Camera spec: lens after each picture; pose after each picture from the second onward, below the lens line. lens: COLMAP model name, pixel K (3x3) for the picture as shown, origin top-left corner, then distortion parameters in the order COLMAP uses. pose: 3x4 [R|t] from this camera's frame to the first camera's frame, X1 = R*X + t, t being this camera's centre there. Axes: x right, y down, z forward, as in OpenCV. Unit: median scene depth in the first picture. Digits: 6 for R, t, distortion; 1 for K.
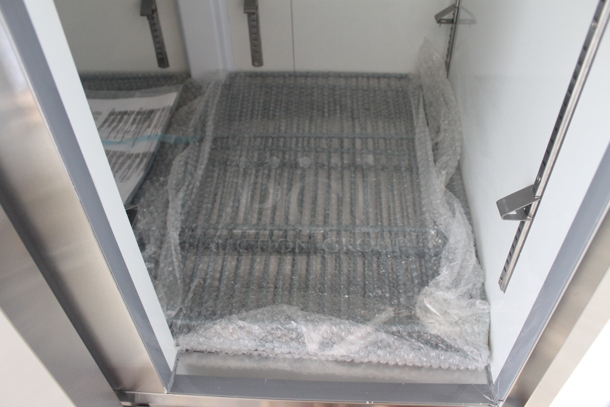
lens RADIAL K [[538.1, 0, 305.0], [0, 538.1, 203.5], [0, 0, 1]] dist [-0.188122, 0.266163]
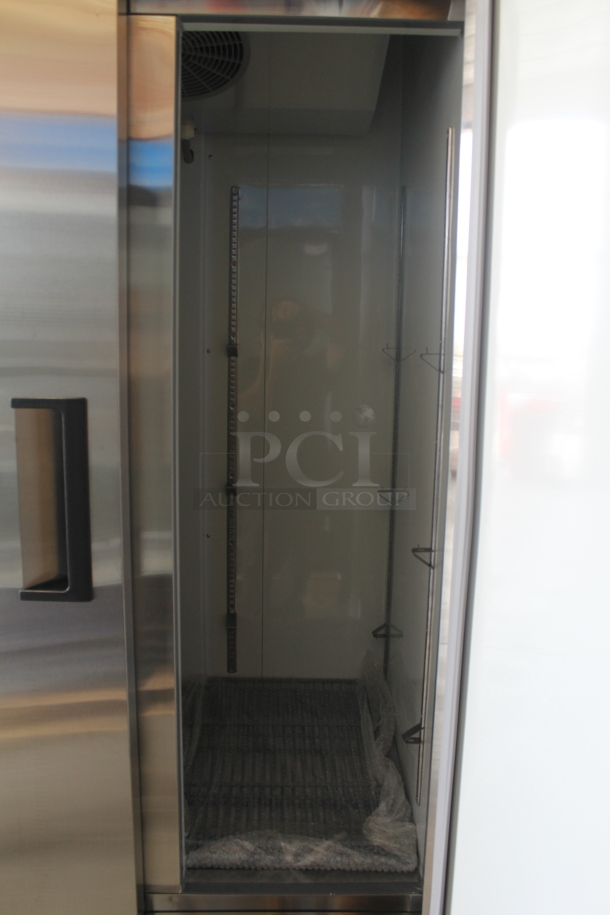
lens RADIAL K [[807.2, 0, 305.0], [0, 807.2, 457.5], [0, 0, 1]] dist [-0.188122, 0.266163]
pose [[0.995584, 0.032563, 0.088042, -0.135123], [0.020693, 0.838706, -0.544191, 0.436580], [-0.091562, 0.543610, 0.834329, -1.079908]]
